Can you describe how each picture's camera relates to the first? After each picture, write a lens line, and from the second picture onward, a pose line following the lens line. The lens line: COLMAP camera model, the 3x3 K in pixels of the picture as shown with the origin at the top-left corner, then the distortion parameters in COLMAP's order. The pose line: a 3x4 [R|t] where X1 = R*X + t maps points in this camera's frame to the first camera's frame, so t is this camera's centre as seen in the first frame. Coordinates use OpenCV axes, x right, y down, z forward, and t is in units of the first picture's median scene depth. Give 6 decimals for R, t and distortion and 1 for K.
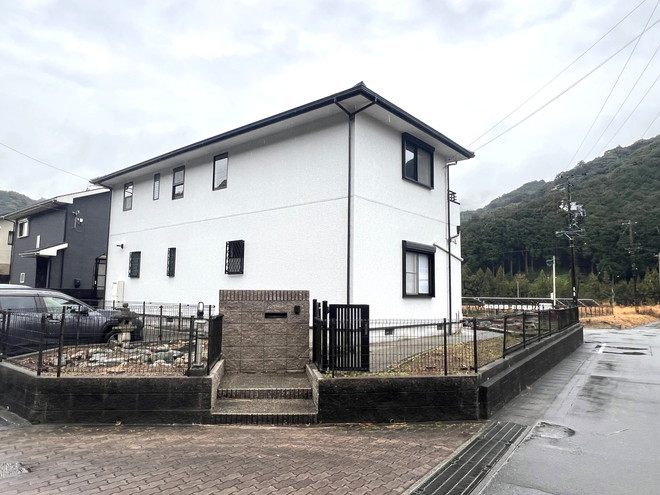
lens RADIAL K [[446.0, 0, 331.2], [0, 446.0, 248.8], [0, 0, 1]] dist [-0.004443, 0.000619]
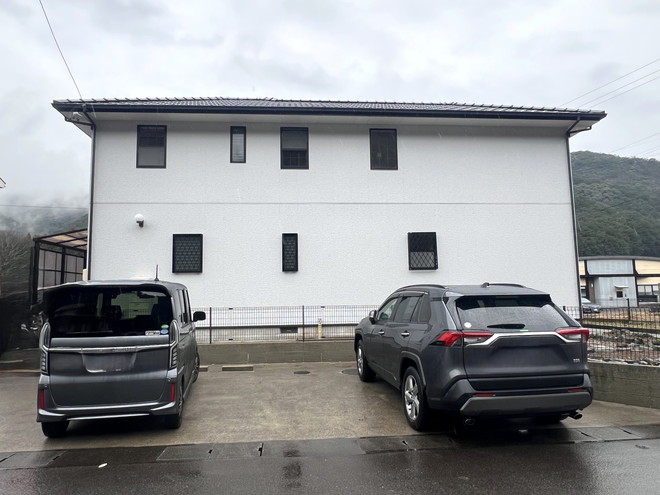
lens RADIAL K [[446.0, 0, 329.6], [0, 446.0, 246.8], [0, 0, 1]] dist [-0.004443, 0.000619]
pose [[0.703583, 0.056771, 0.708341, -0.100173], [-0.050768, 0.998272, -0.029581, 0.004615], [-0.708797, -0.015148, 0.705250, 0.046928]]
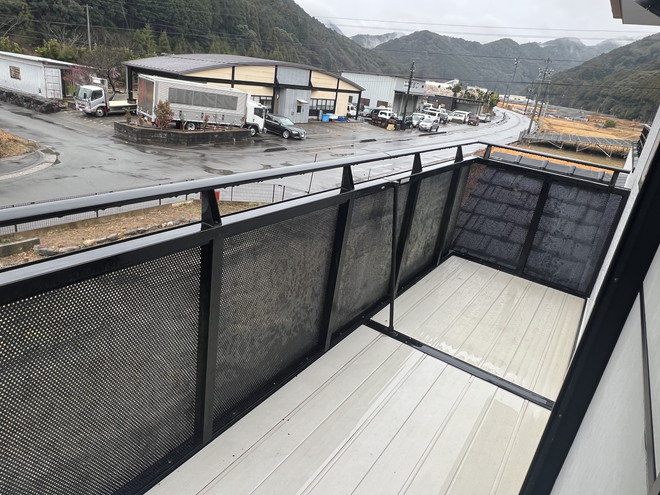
lens RADIAL K [[446.0, 0, 324.0], [0, 446.0, 247.1], [0, 0, 1]] dist [-0.004443, 0.000619]
pose [[-0.105138, -0.386104, 0.916444, -0.029456], [-0.236995, 0.904728, 0.353979, -0.010021], [-0.965805, -0.179976, -0.186626, 0.166333]]
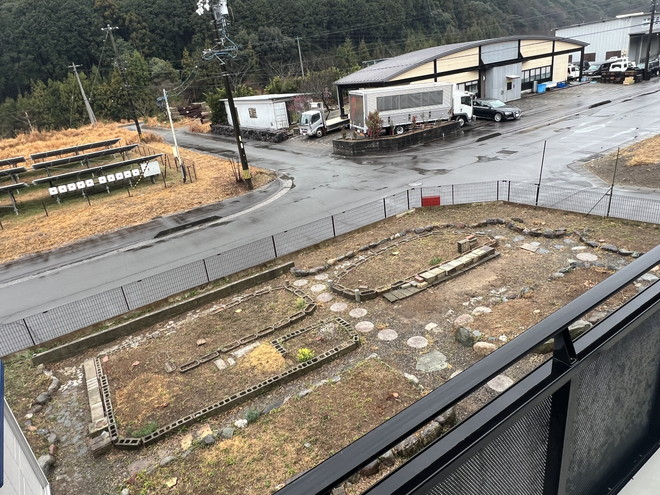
lens RADIAL K [[446.0, 0, 329.6], [0, 446.0, 250.7], [0, 0, 1]] dist [-0.004443, 0.000619]
pose [[0.273570, -0.417906, 0.866322, -0.028048], [0.024603, 0.903427, 0.428036, -0.012951], [-0.961537, -0.095784, 0.257432, 0.170123]]
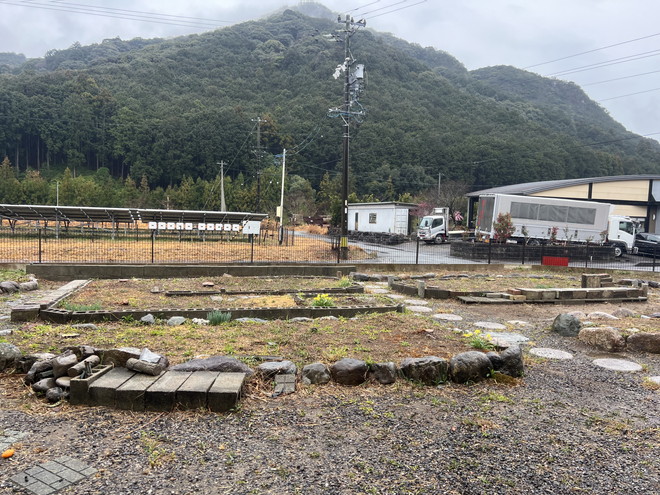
lens RADIAL K [[493.5, 0, 326.9], [0, 493.5, 250.9], [0, 0, 1]] dist [0.036839, -0.040508]
pose [[0.536583, -0.057725, 0.841871, -0.022046], [-0.116983, 0.982936, 0.141959, 0.015585], [-0.835699, -0.174658, 0.520674, 0.162596]]
